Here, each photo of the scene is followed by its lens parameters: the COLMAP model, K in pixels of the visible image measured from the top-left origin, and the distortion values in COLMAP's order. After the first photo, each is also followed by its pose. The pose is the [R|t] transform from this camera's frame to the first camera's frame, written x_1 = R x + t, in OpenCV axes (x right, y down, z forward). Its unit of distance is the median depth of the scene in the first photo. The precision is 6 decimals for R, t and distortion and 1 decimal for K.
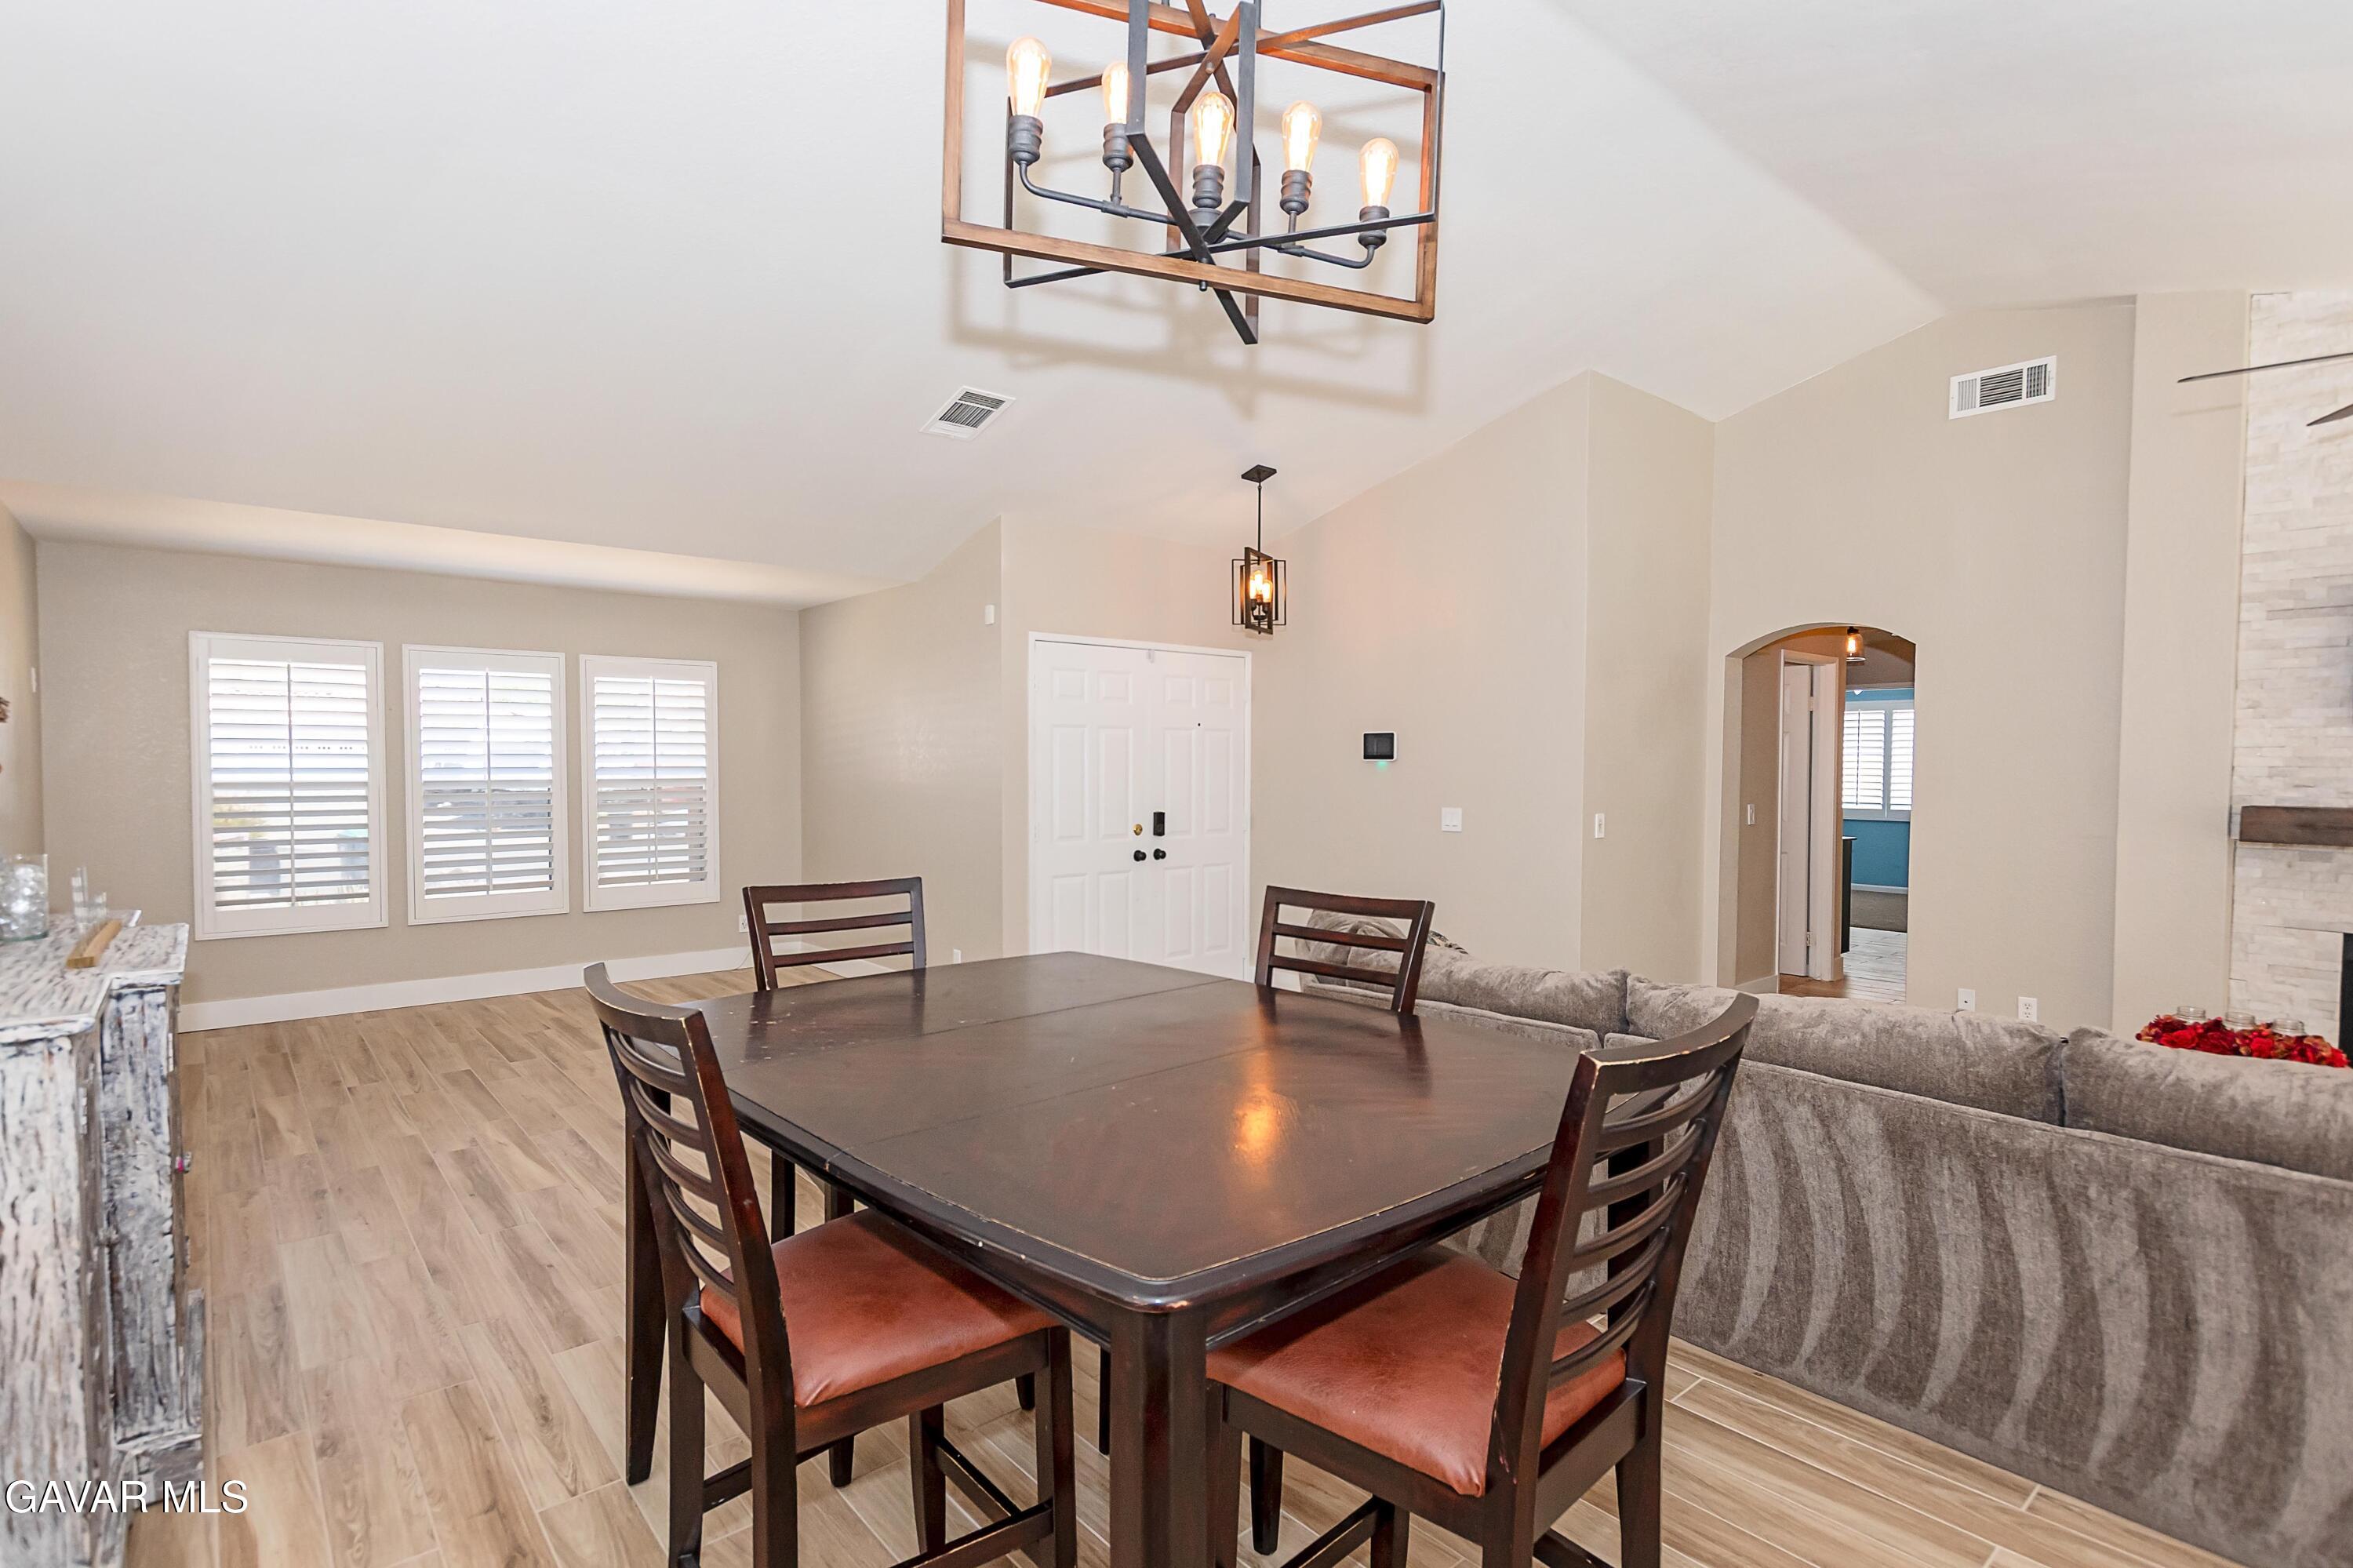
lens RADIAL K [[1195.0, 0, 1183.6], [0, 1195.0, 791.8], [0, 0, 1]] dist [0.029313, -0.023310]
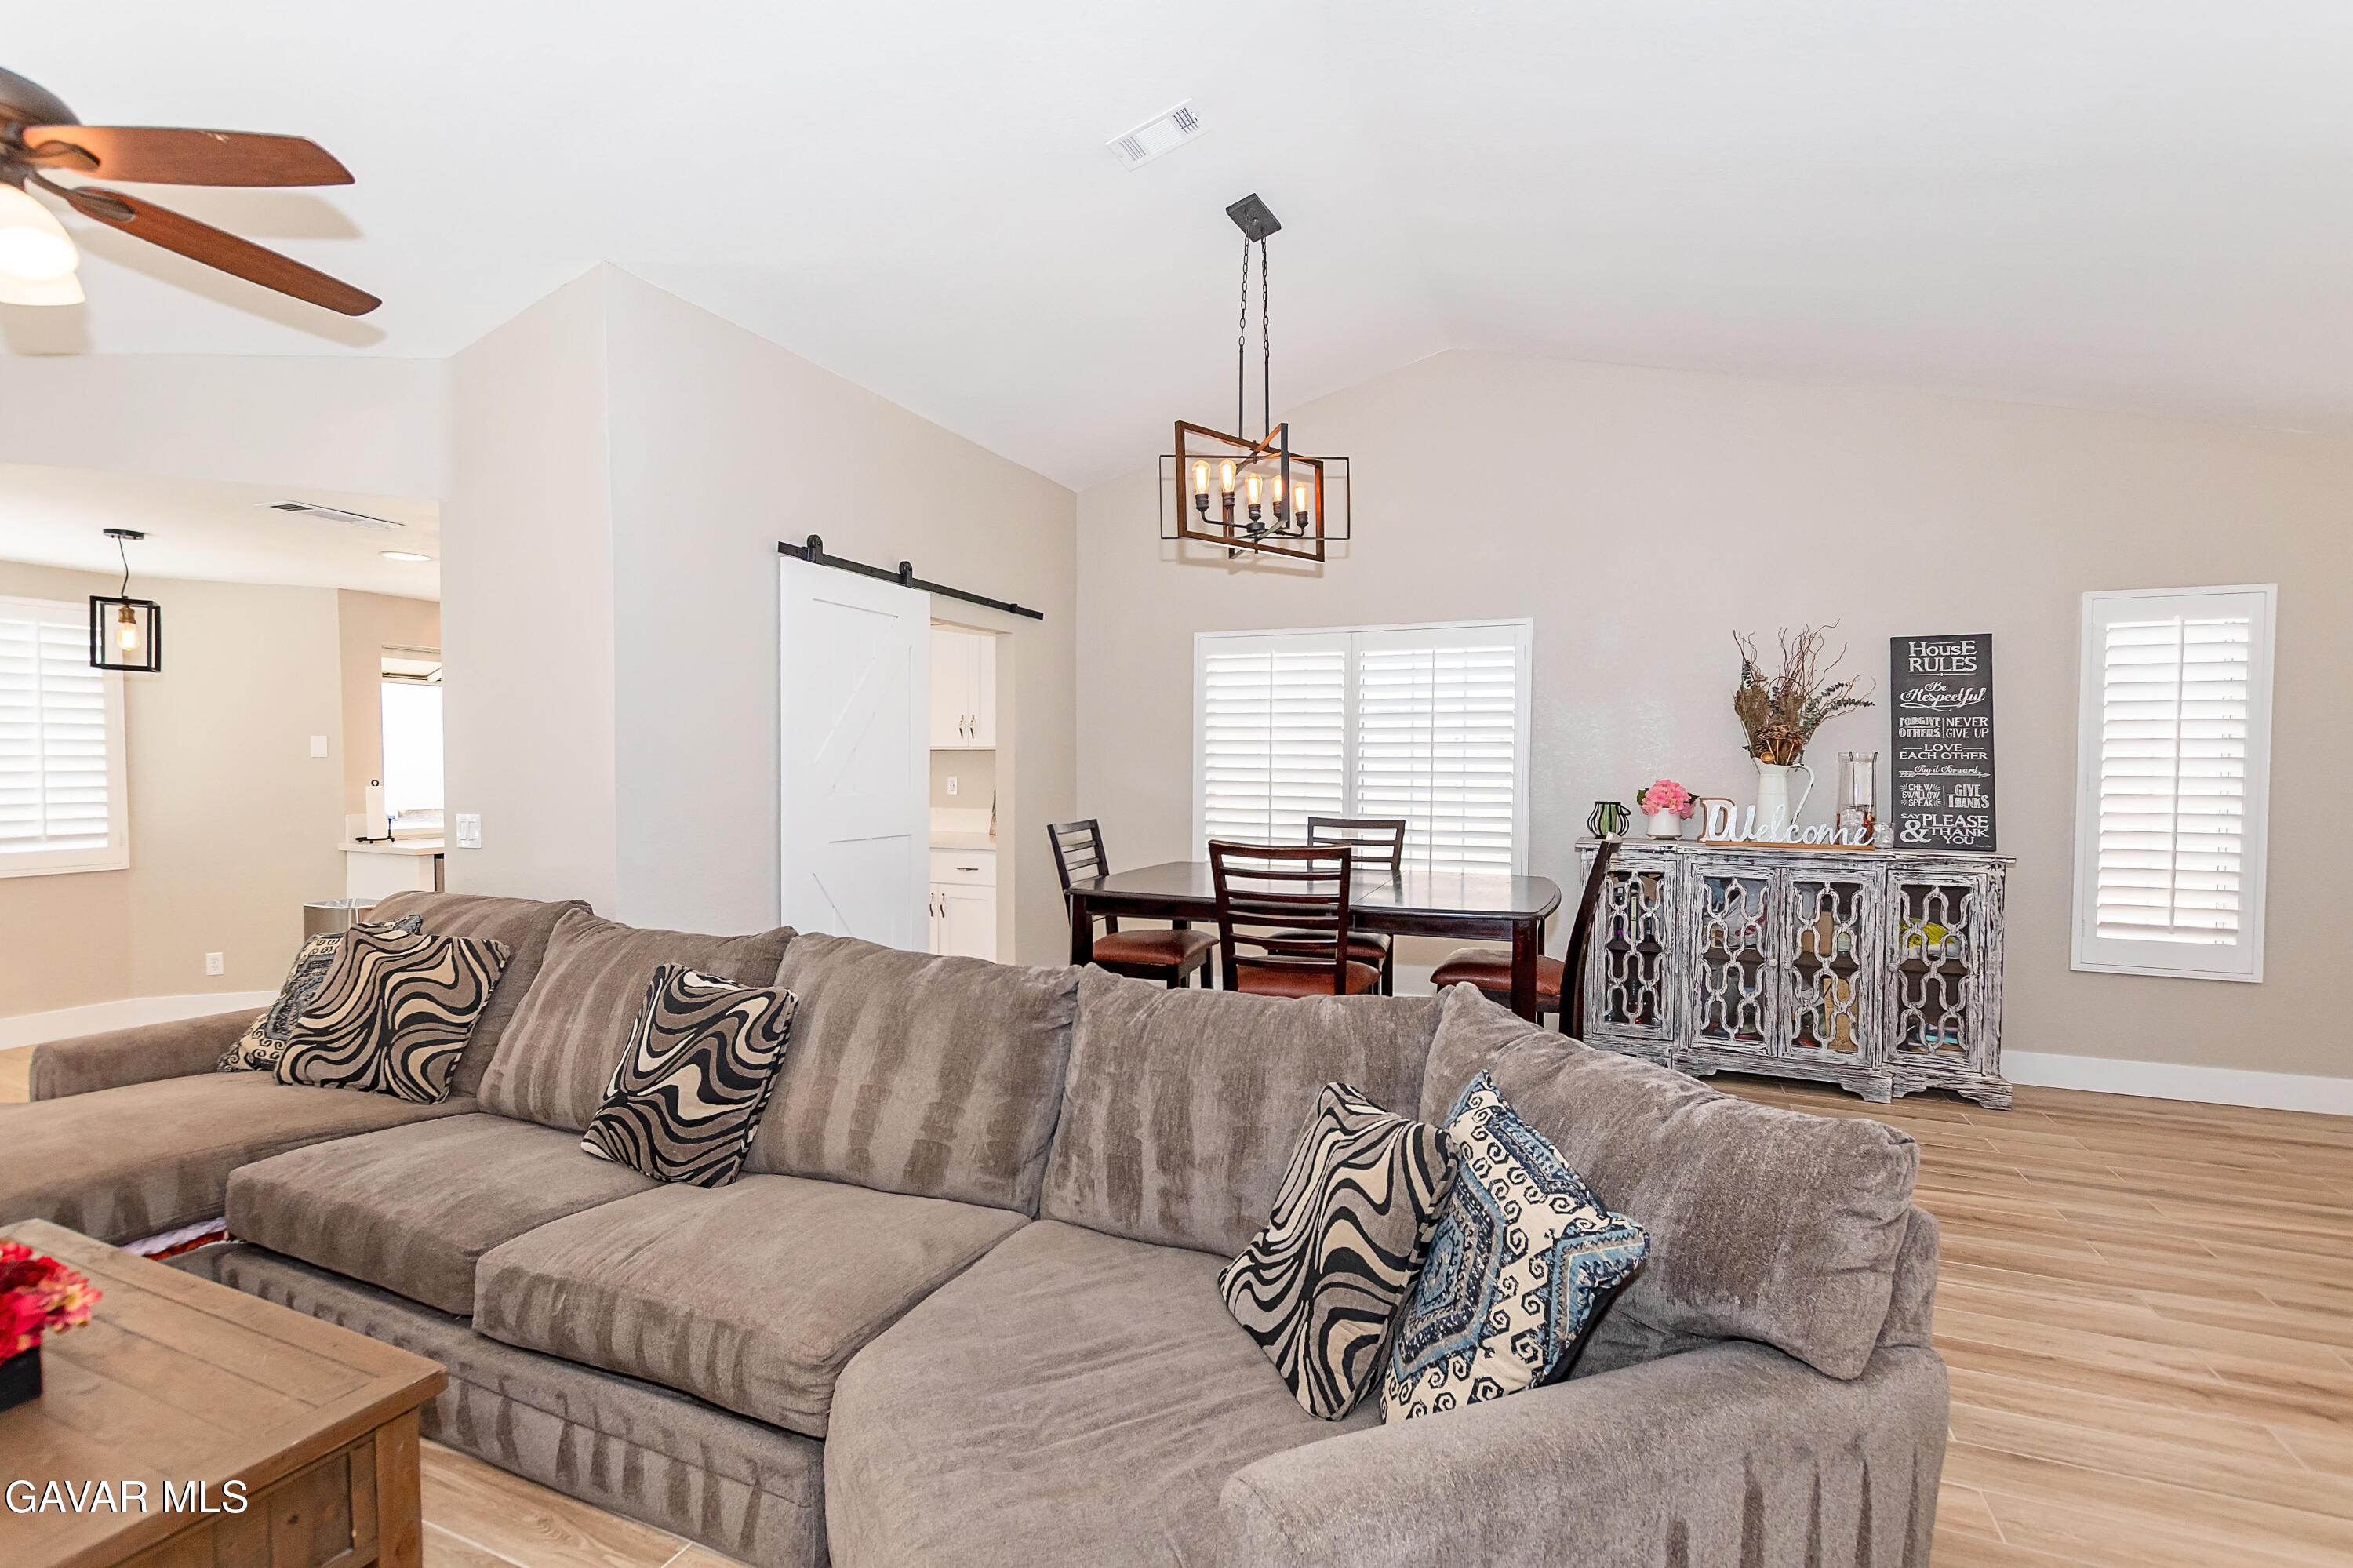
lens RADIAL K [[1048.3, 0, 1177.5], [0, 1048.3, 793.3], [0, 0, 1]] dist [0.010912, 0.000083]
pose [[-0.888583, 0.000515, -0.458715, 0.483074], [-0.022158, 0.998784, 0.044045, -0.018761], [0.458179, 0.049302, -0.887491, 1.202658]]
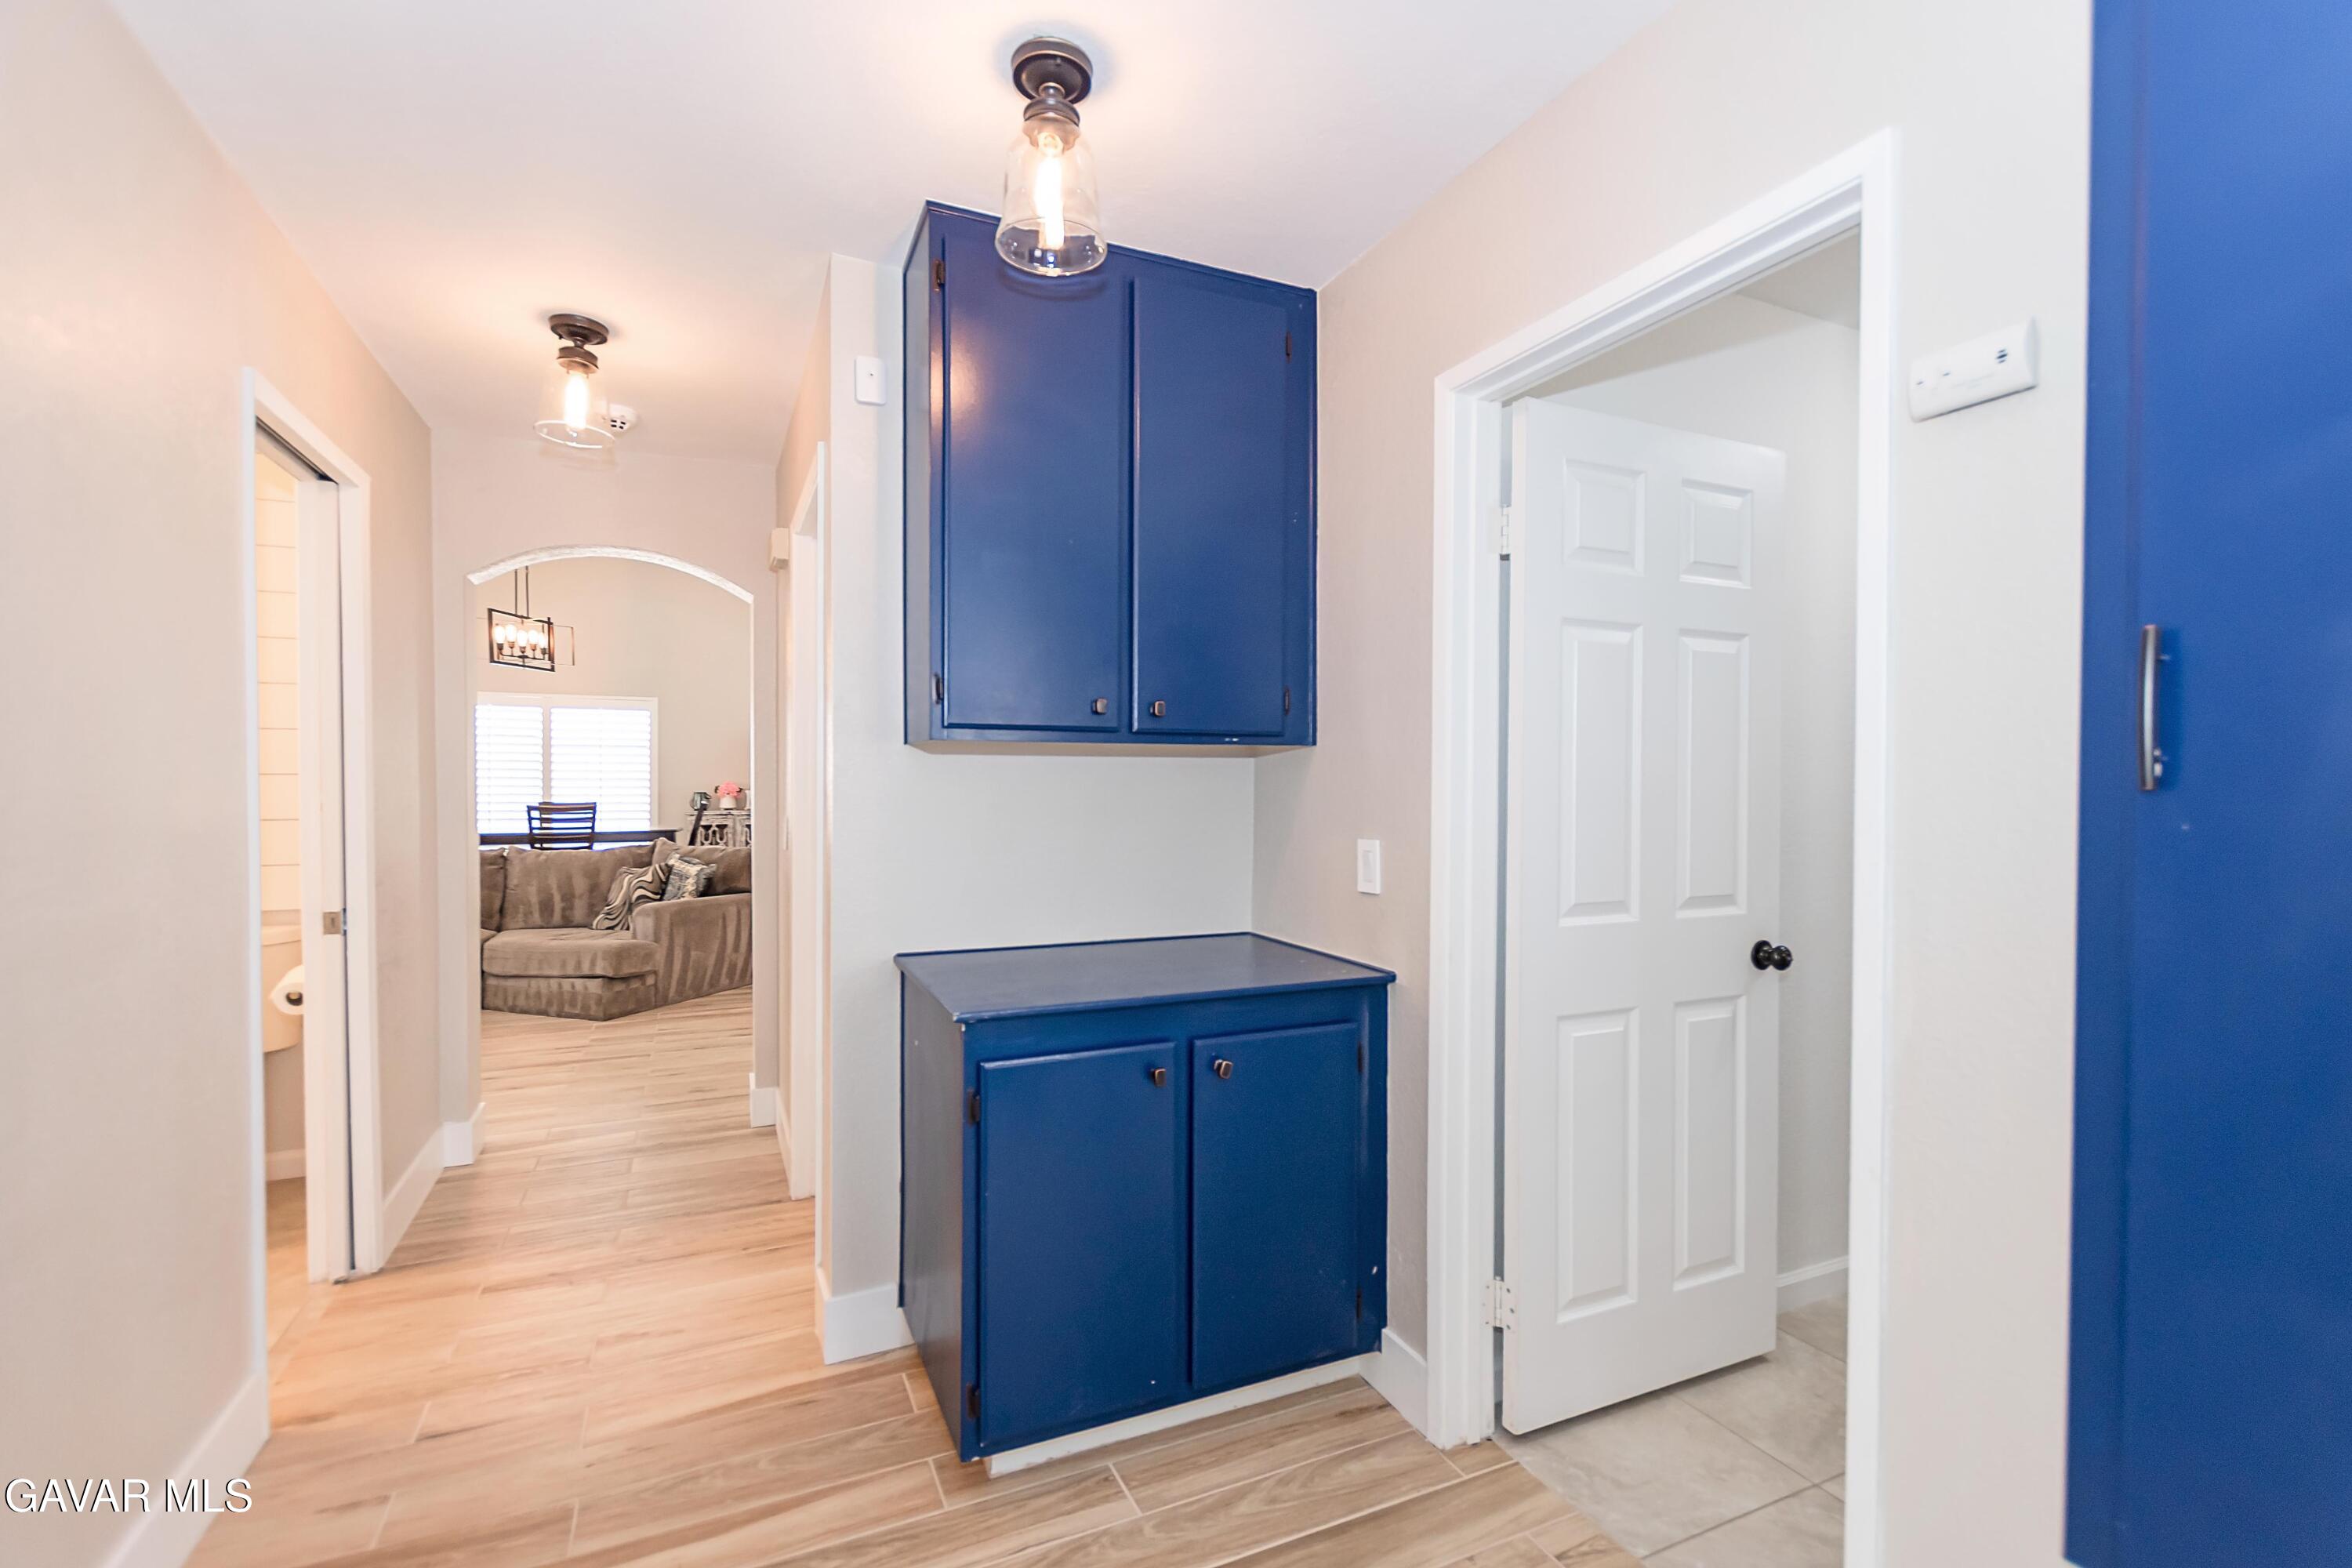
lens RADIAL K [[1032.6, 0, 1172.8], [0, 1032.6, 795.0], [0, 0, 1]] dist [0.000547, 0.000026]
pose [[-0.261147, 0.003784, -0.965292, 1.453438], [-0.022271, 0.999703, 0.009944, -0.009697], [0.965042, 0.024095, -0.260985, 1.992594]]
